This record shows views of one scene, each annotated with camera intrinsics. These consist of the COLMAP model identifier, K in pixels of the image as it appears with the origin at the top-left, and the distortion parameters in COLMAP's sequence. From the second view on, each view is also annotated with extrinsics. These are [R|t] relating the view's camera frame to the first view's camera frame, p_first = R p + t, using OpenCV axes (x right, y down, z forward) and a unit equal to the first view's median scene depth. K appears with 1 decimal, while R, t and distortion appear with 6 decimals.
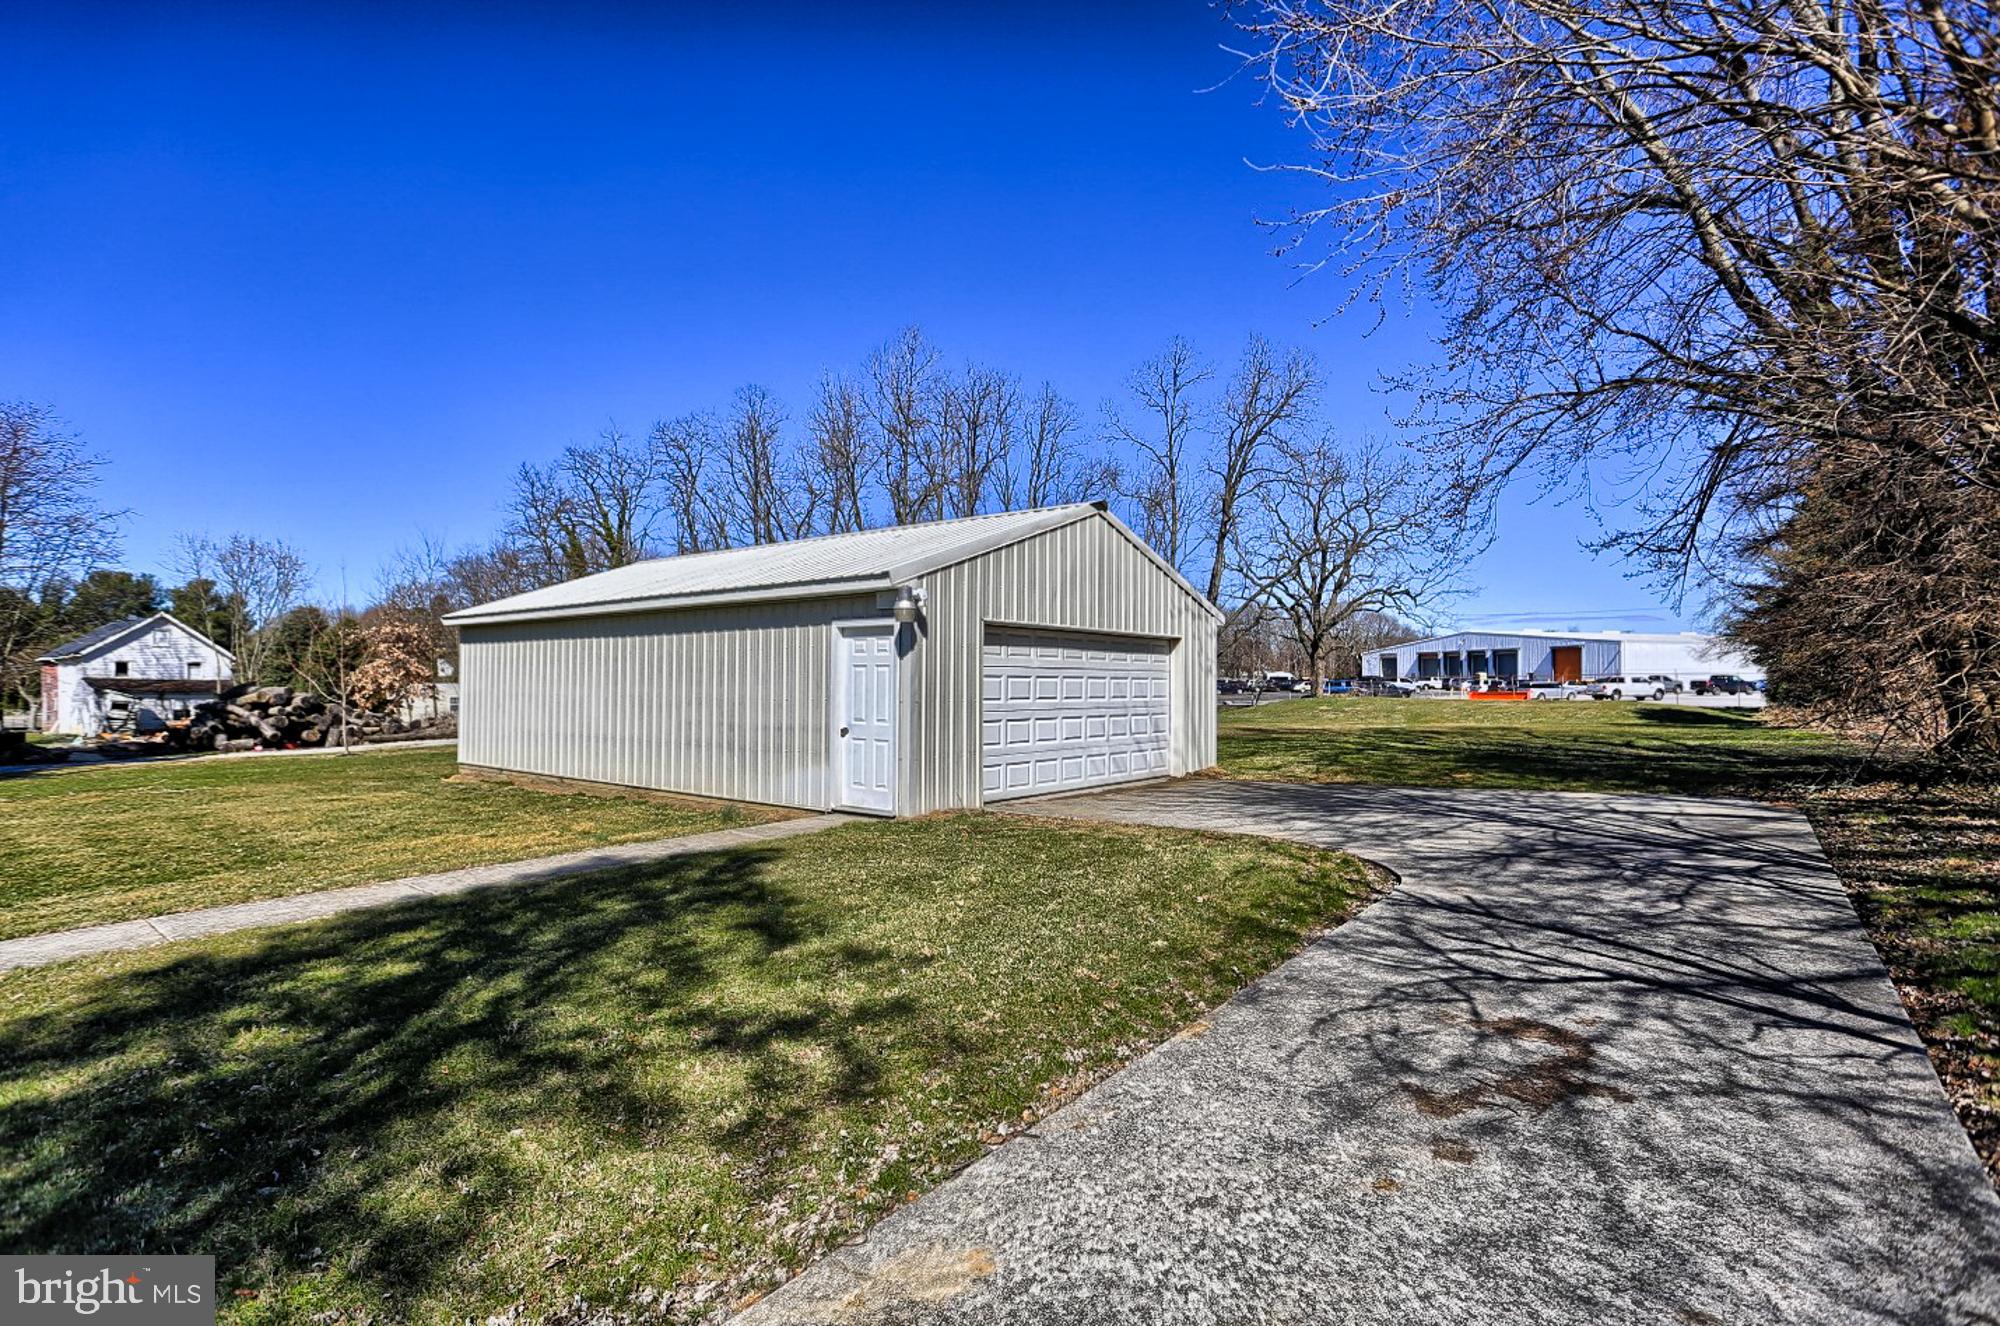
lens RADIAL K [[1021.6, 0, 1020.8], [0, 1021.6, 672.6], [0, 0, 1]] dist [-0.094645, 0.040492]
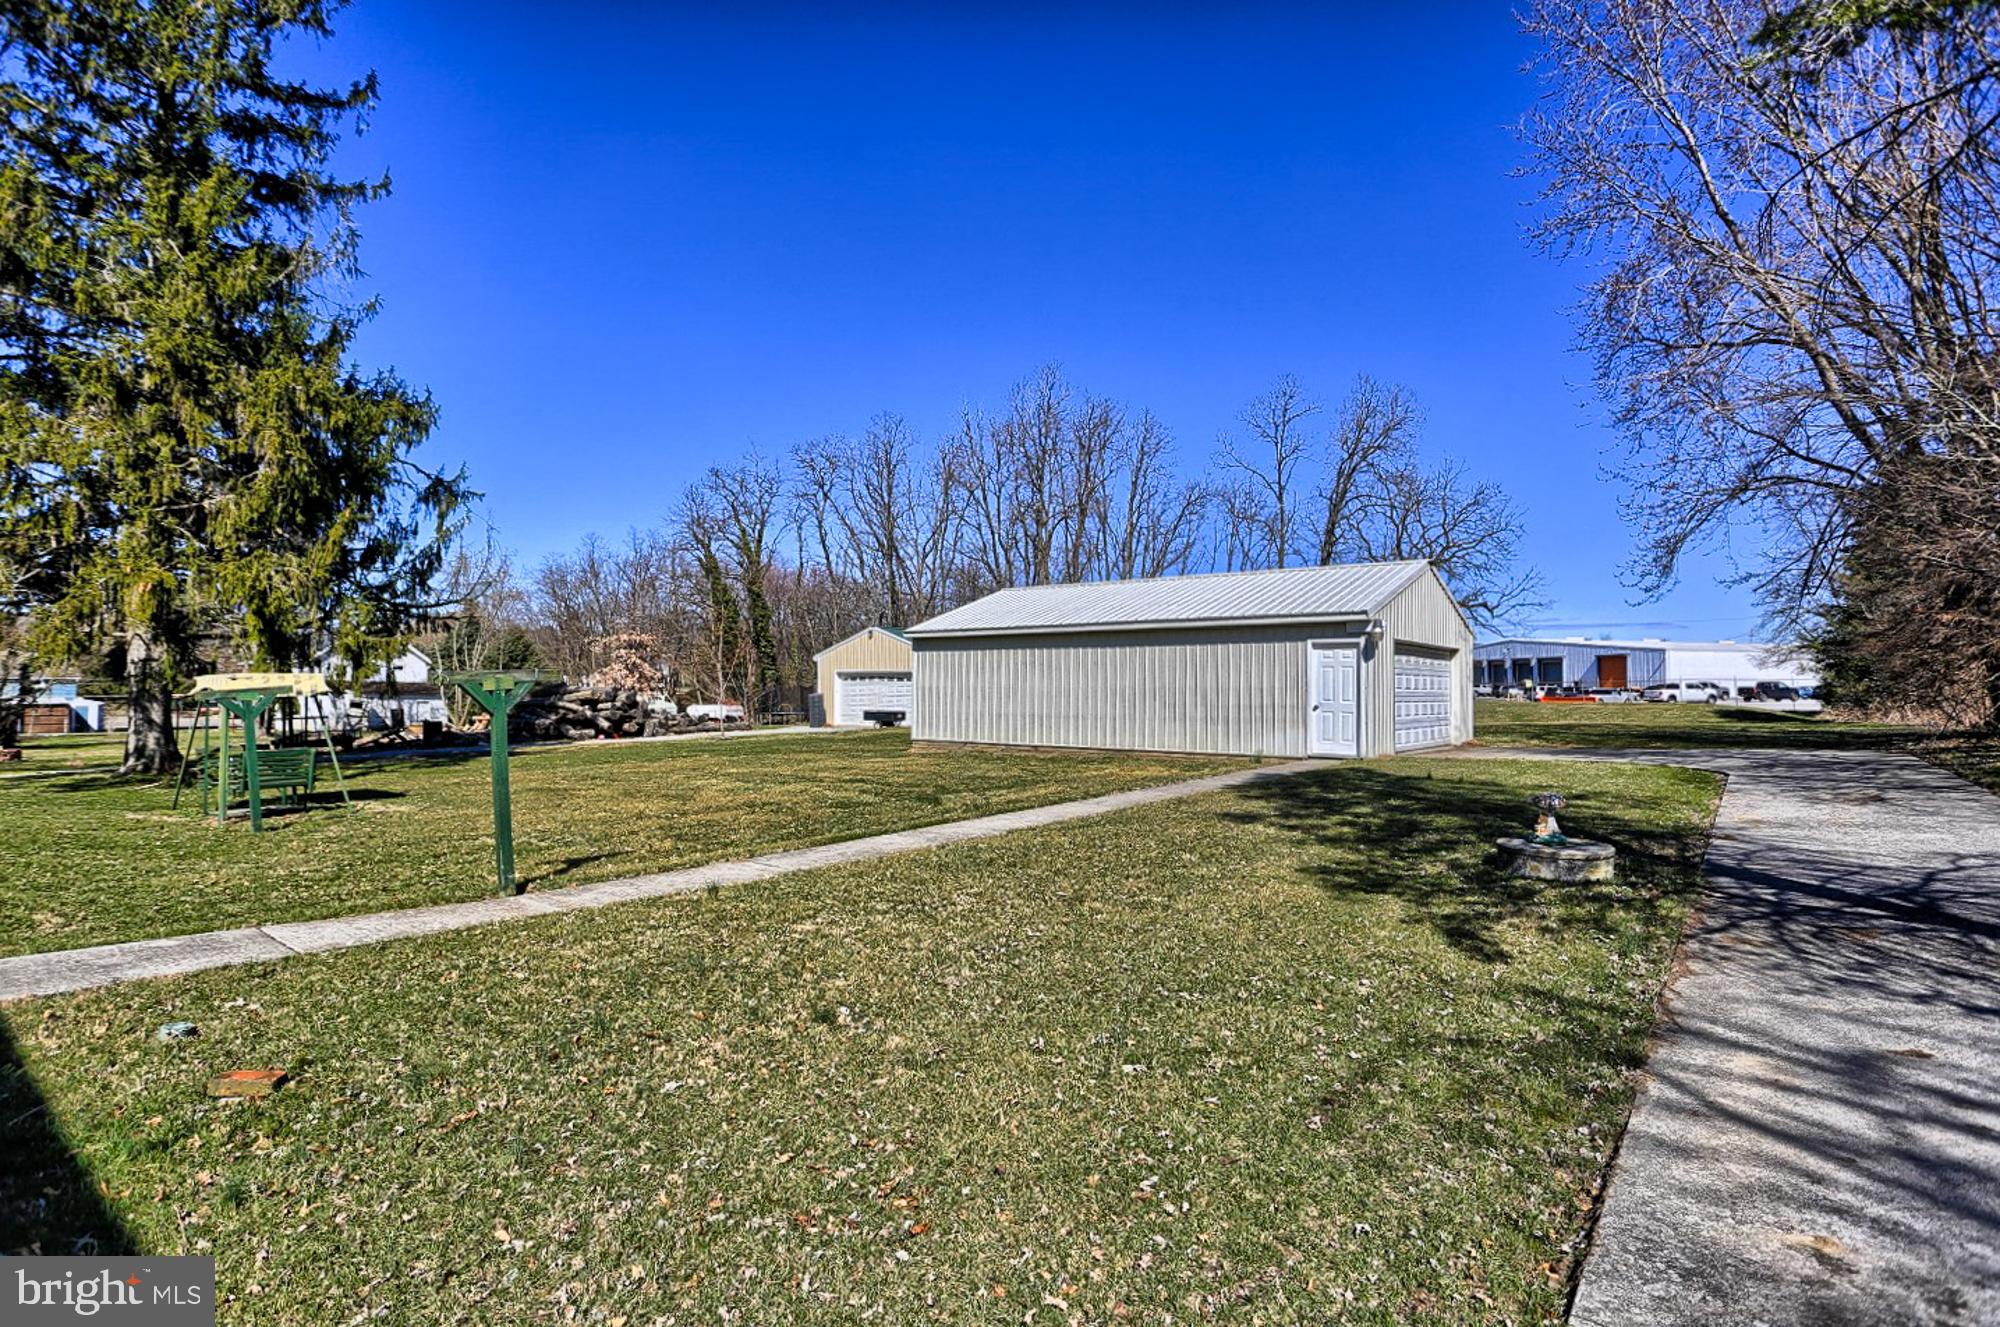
lens RADIAL K [[1074.0, 0, 988.3], [0, 1074.0, 672.0], [0, 0, 1]] dist [-0.082400, 0.030761]
pose [[0.999972, 0.002642, -0.006956, -0.447826], [-0.002698, 0.999963, -0.008110, 0.010513], [0.006934, 0.008128, 0.999943, -0.451885]]
